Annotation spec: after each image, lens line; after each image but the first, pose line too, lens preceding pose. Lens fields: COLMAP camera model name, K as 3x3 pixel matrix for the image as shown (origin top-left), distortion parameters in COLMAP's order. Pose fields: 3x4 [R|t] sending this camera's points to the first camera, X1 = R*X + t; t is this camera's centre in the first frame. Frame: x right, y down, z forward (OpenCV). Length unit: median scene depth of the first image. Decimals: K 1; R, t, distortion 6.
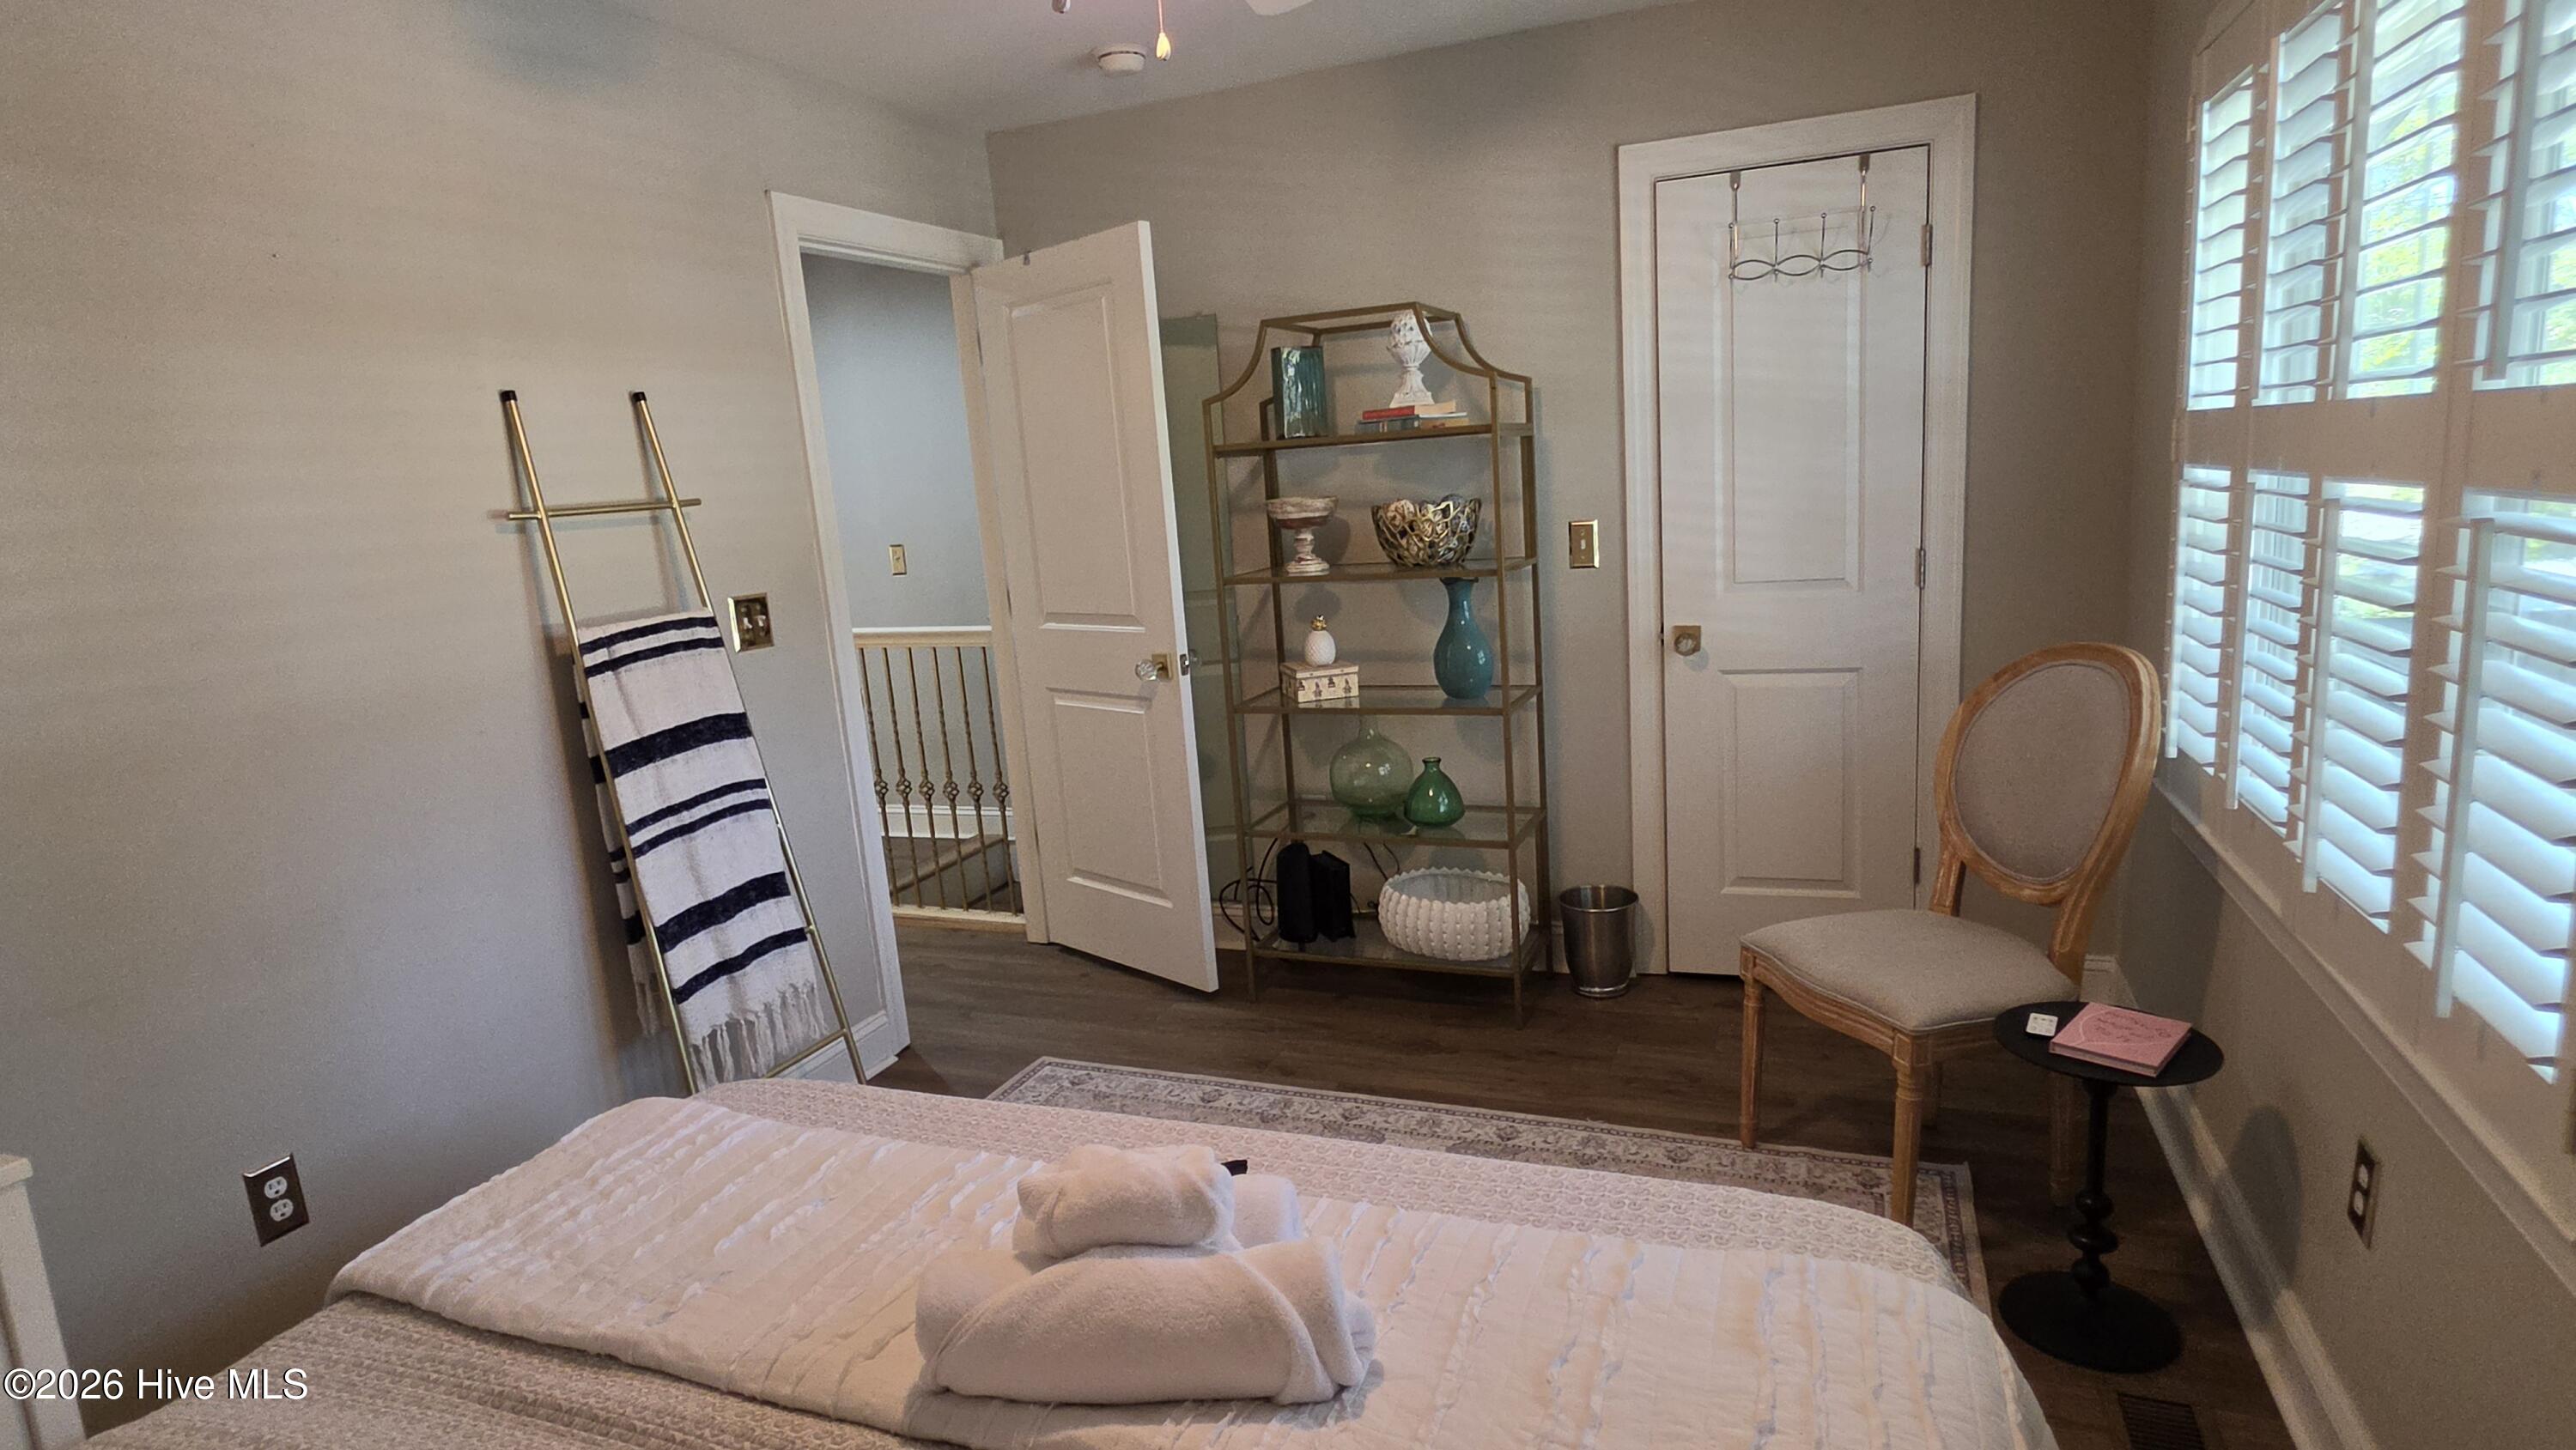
lens RADIAL K [[1341.6, 0, 1287.7], [0, 1341.6, 730.7], [0, 0, 1]] dist [-0.003699, 0.002130]
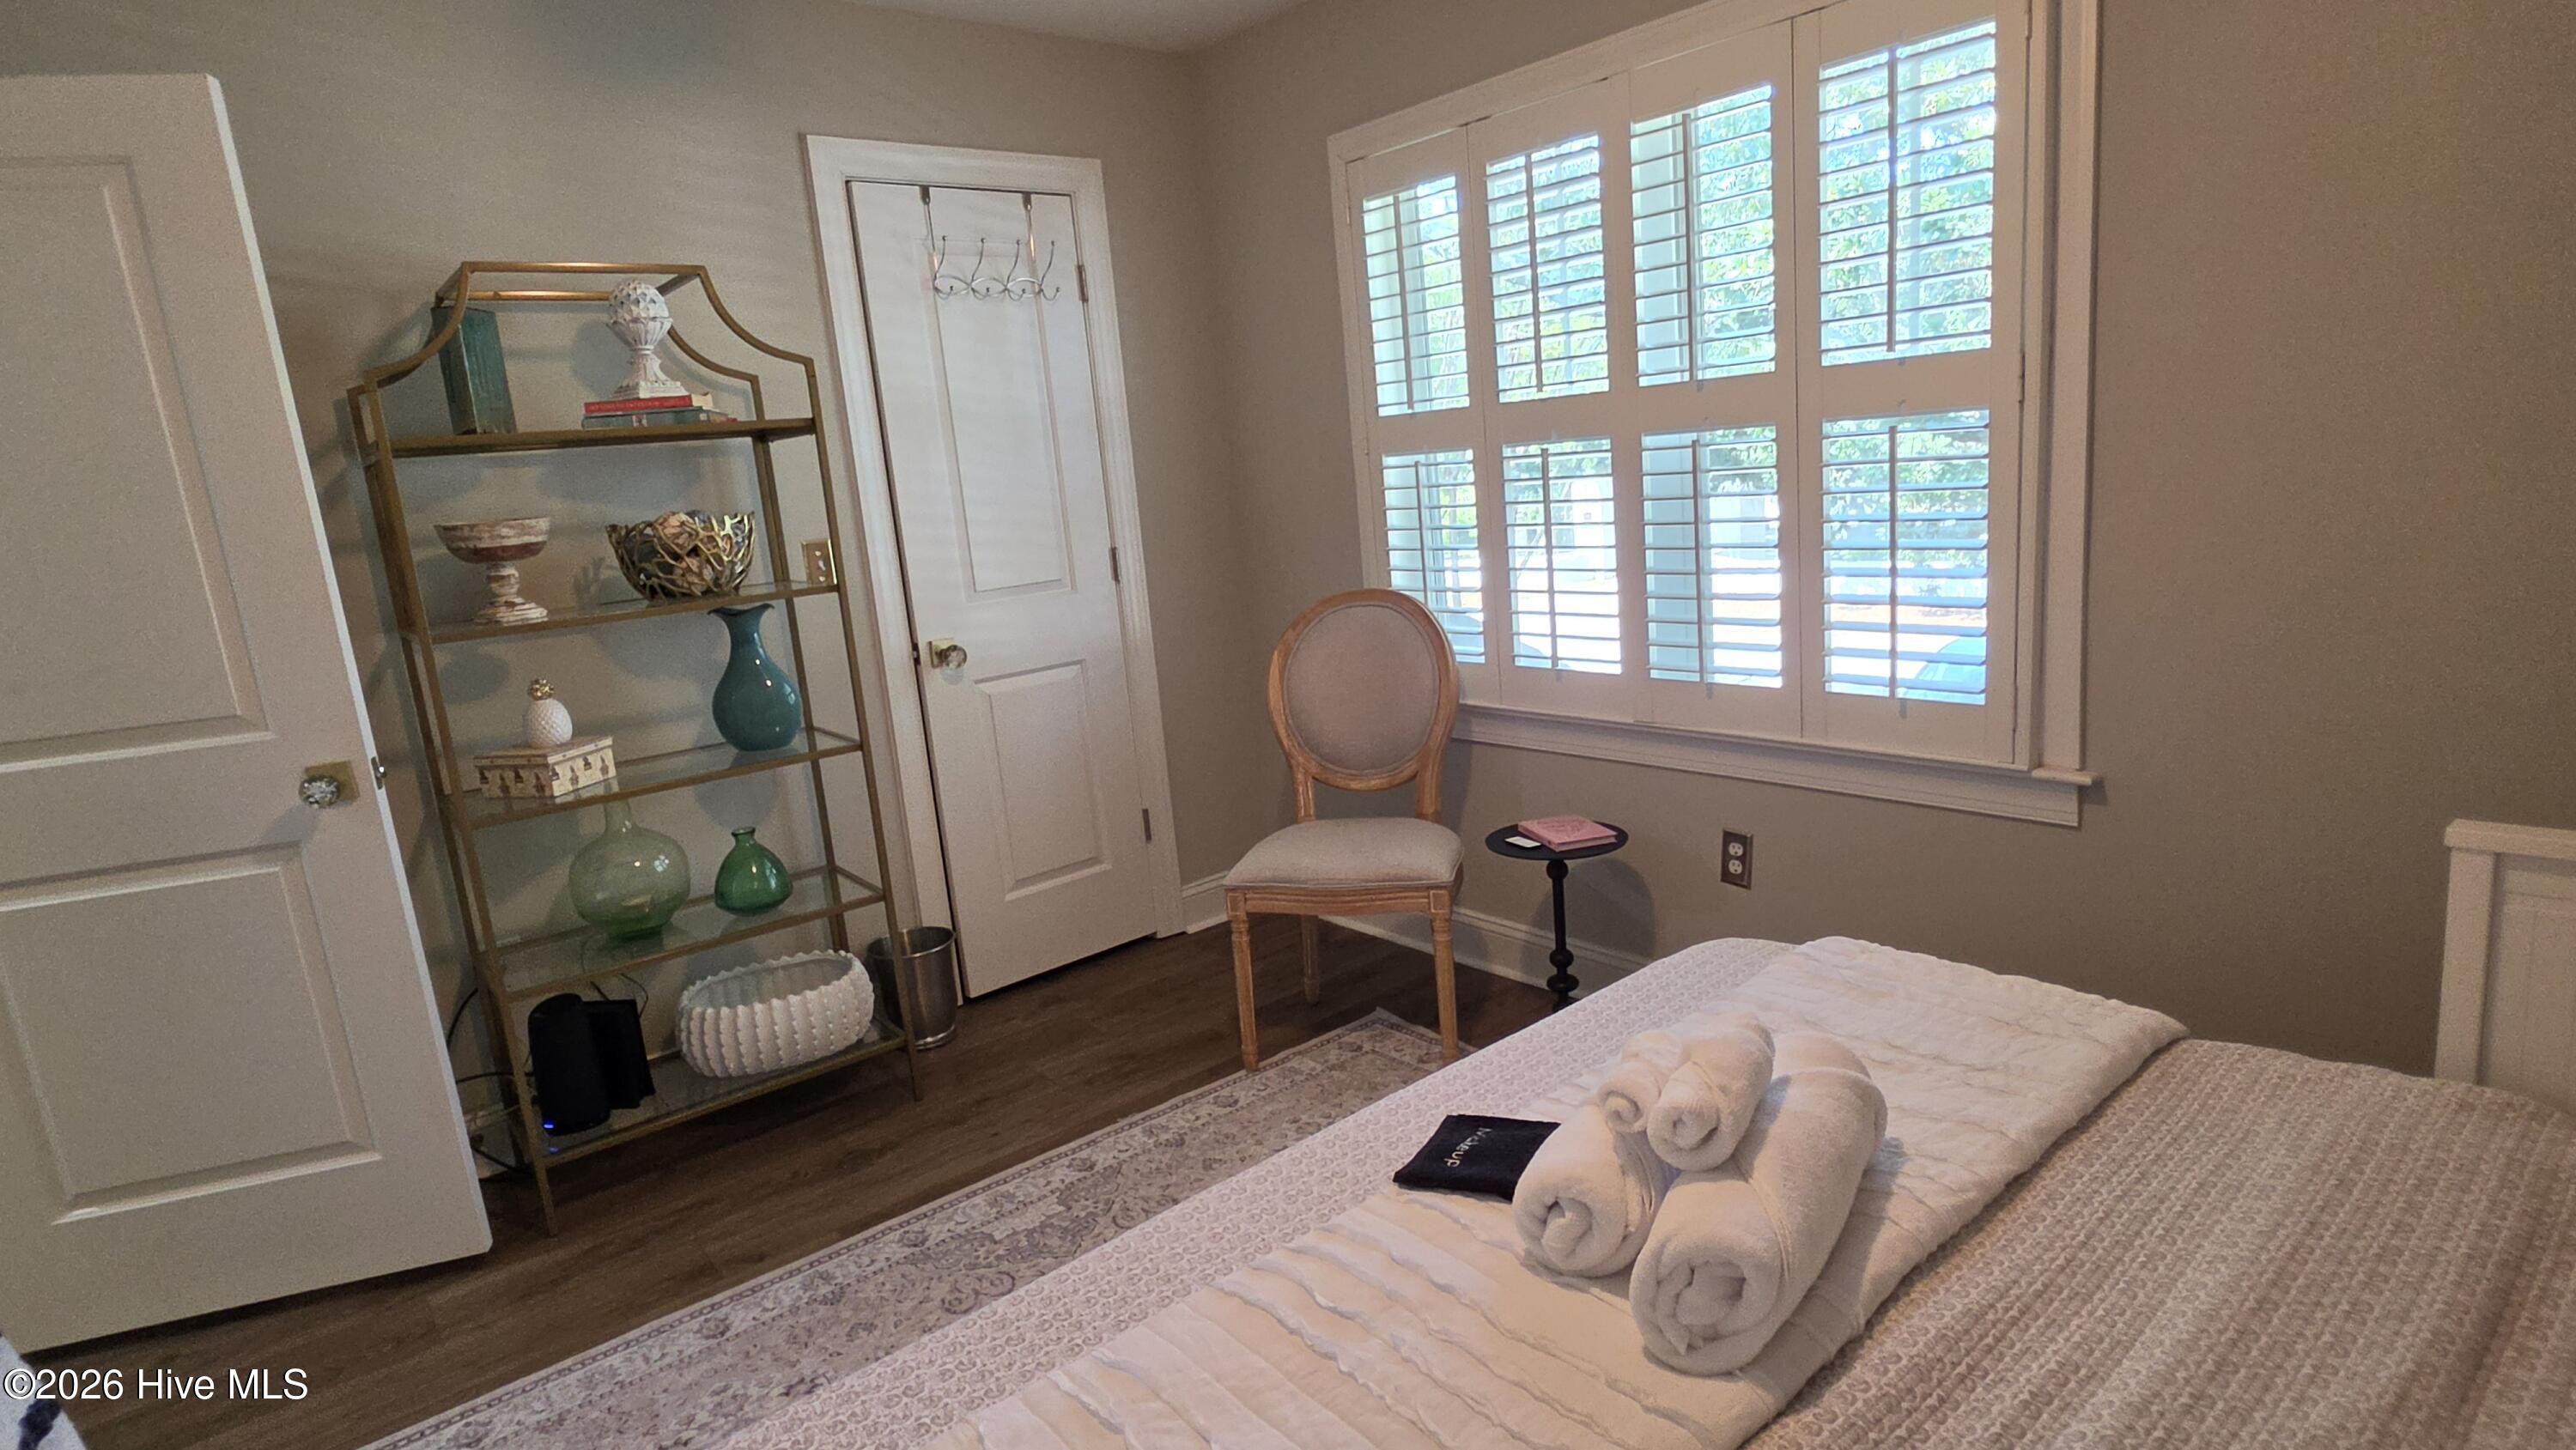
lens RADIAL K [[1350.7, 0, 1295.0], [0, 1350.7, 732.0], [0, 0, 1]] dist [0.001403, 0.000929]
pose [[0.484174, -0.148629, 0.862256, -0.433078], [0.215915, 0.975287, 0.046872, -0.003209], [-0.847913, 0.163480, 0.504300, 0.291664]]
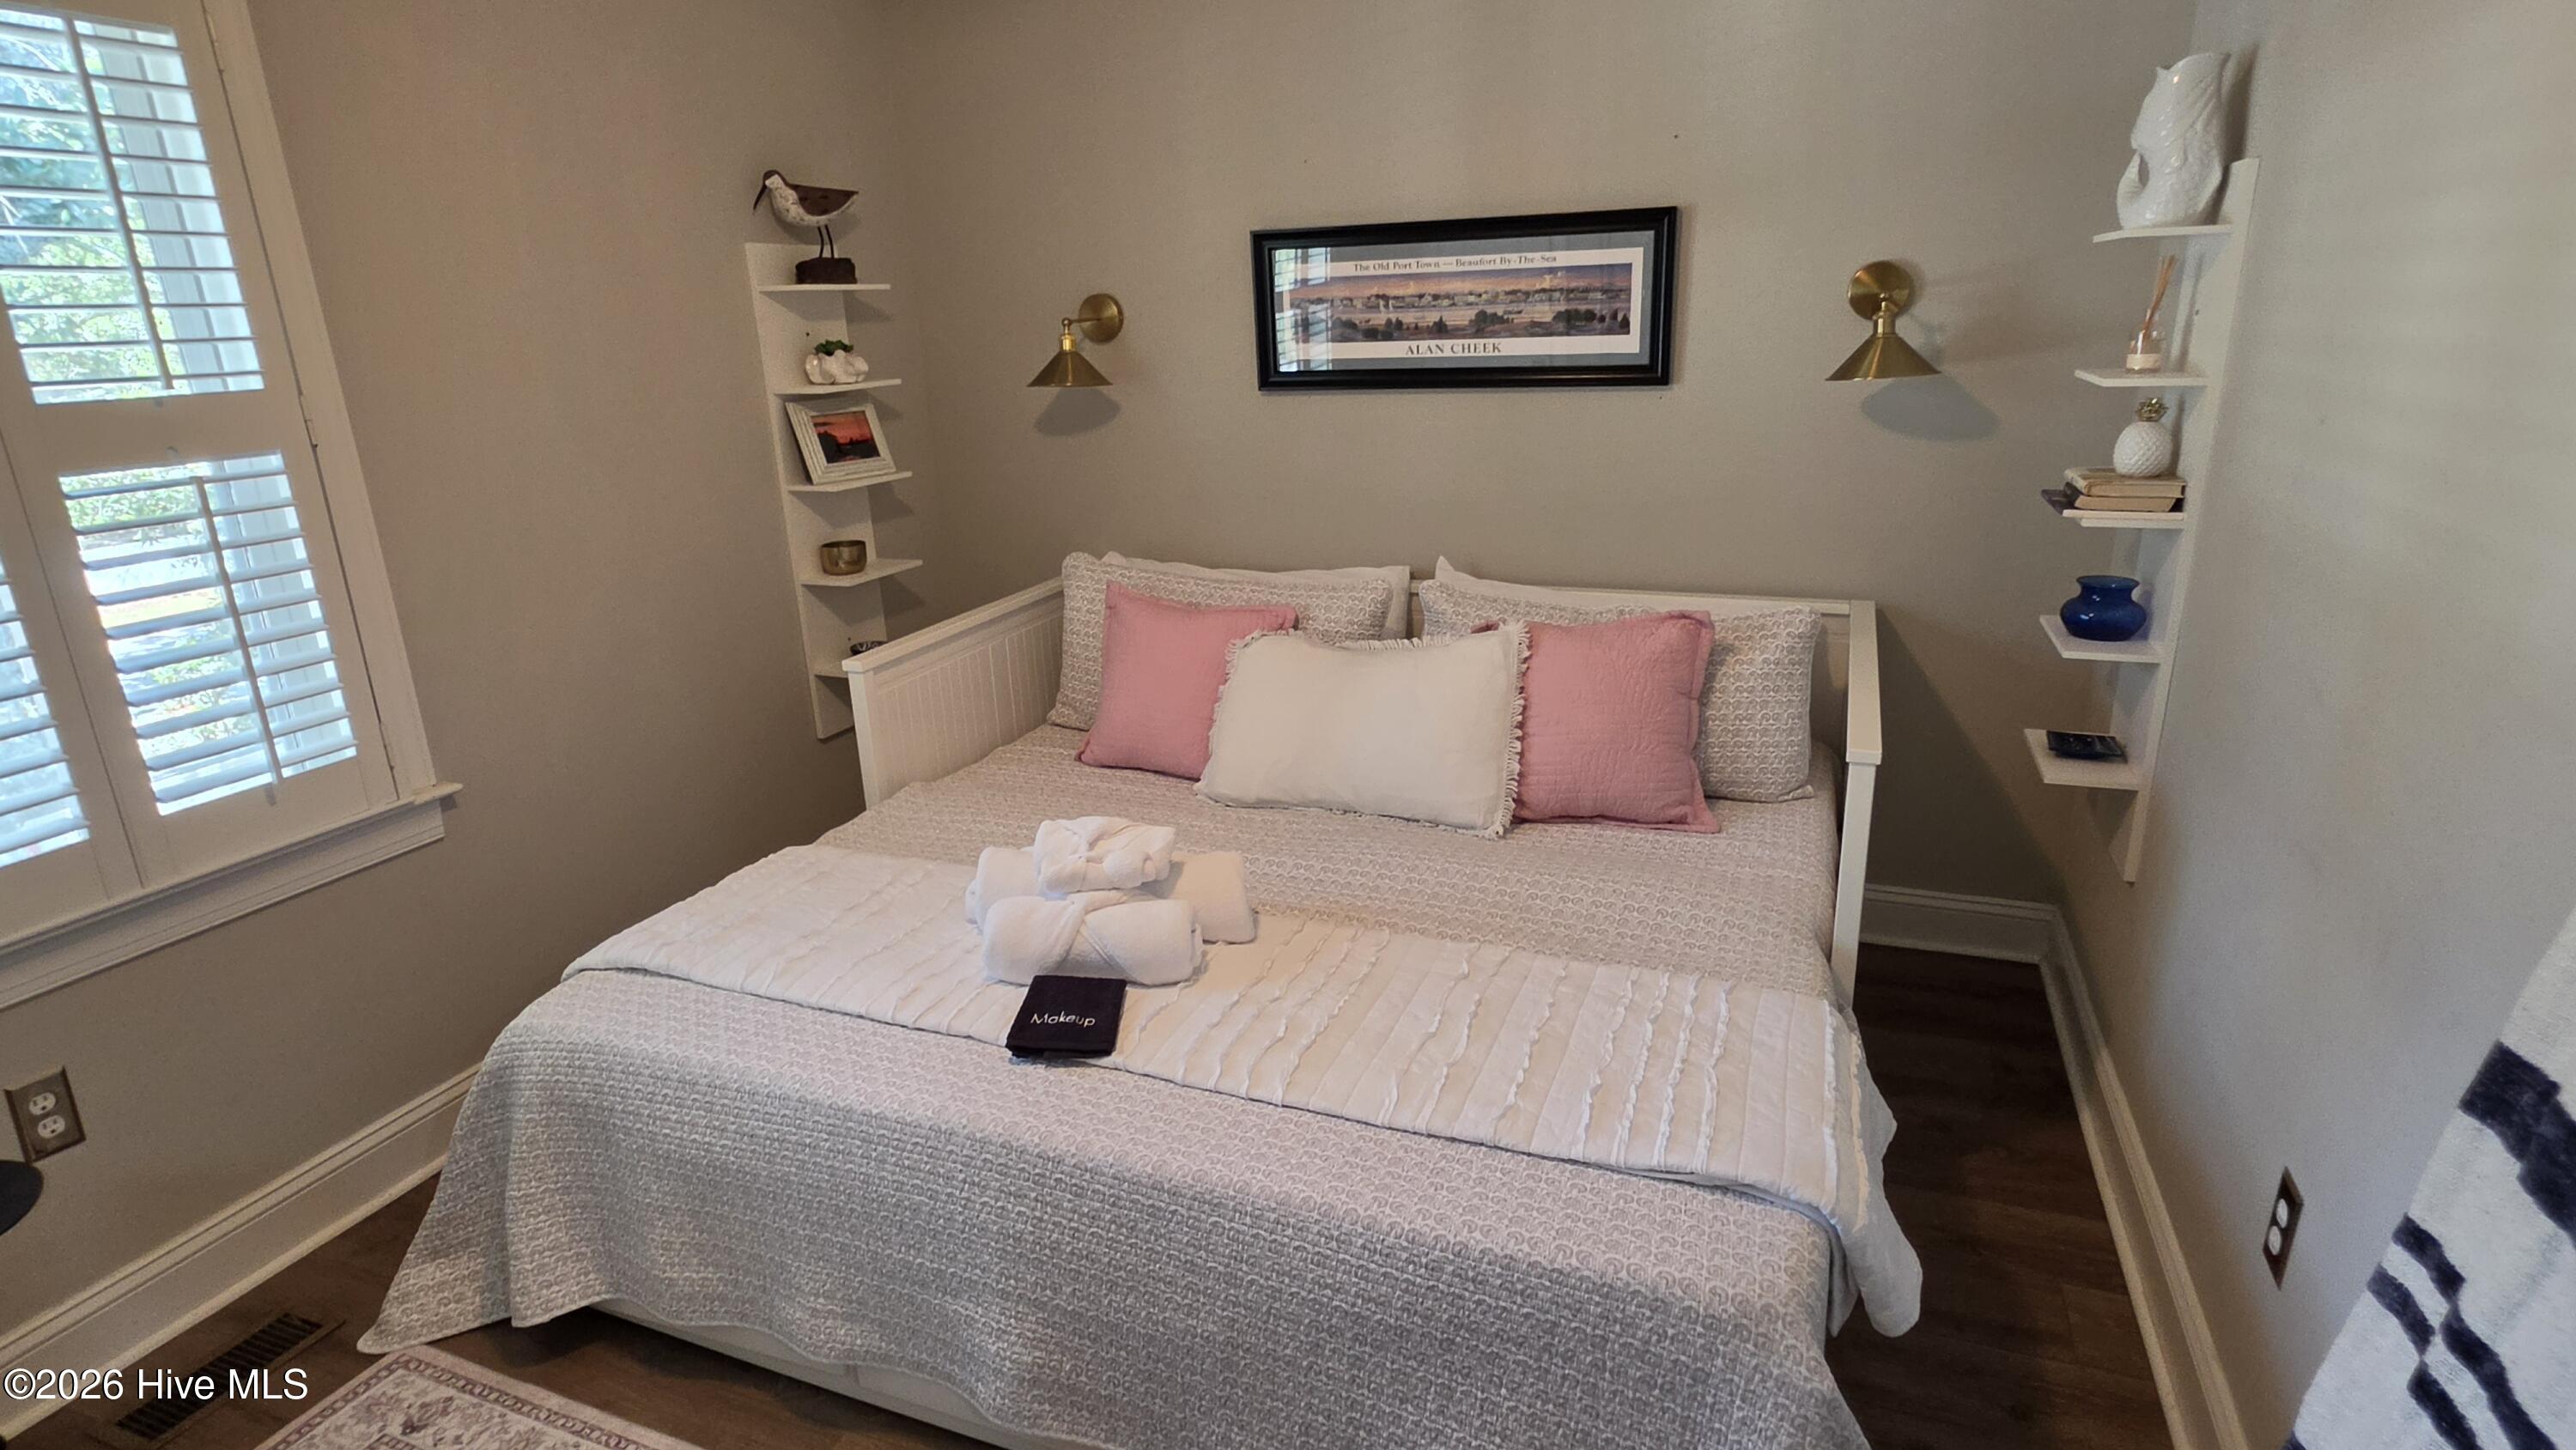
lens RADIAL K [[1341.6, 0, 1287.7], [0, 1341.6, 730.7], [0, 0, 1]] dist [-0.003699, 0.002130]
pose [[-0.994144, 0.099963, 0.041039, -0.158514], [0.107470, 0.875022, 0.472003, -0.180517], [0.011273, 0.473649, -0.880641, 0.913992]]
